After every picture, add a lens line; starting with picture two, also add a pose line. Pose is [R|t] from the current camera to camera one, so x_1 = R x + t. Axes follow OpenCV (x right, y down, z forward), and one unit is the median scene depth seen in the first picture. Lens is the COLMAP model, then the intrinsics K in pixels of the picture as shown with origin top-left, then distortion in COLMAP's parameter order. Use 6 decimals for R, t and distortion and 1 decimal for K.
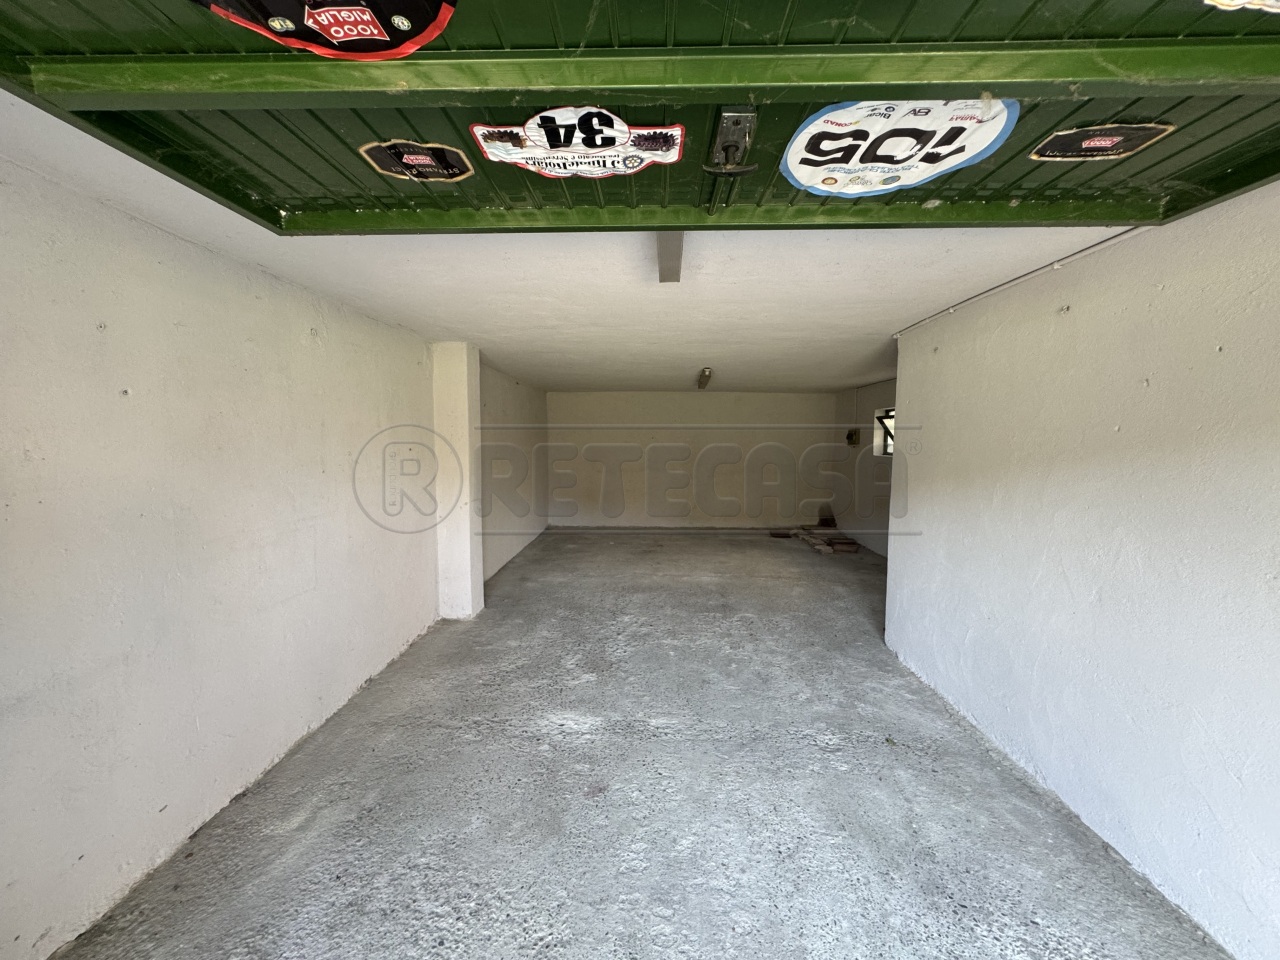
lens RADIAL K [[508.8, 0, 640.3], [0, 508.8, 477.3], [0, 0, 1]] dist [-0.001060, 0.000597]
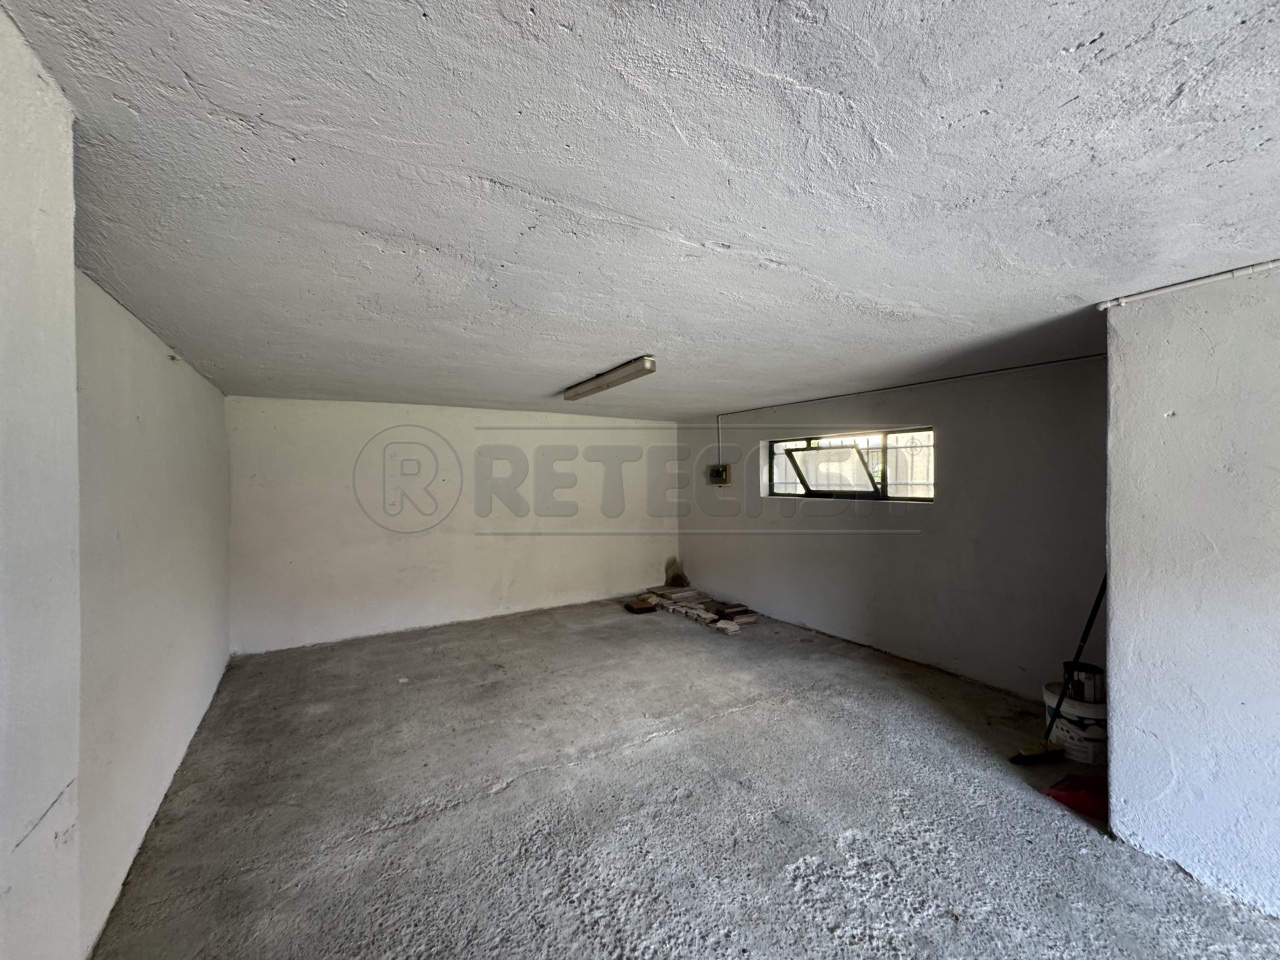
lens RADIAL K [[508.8, 0, 640.3], [0, 508.8, 477.3], [0, 0, 1]] dist [-0.001060, 0.000597]
pose [[0.831438, -0.010865, 0.555512, -0.150909], [0.050395, 0.997162, -0.055923, -0.039524], [-0.553328, 0.074491, 0.829626, 0.438293]]
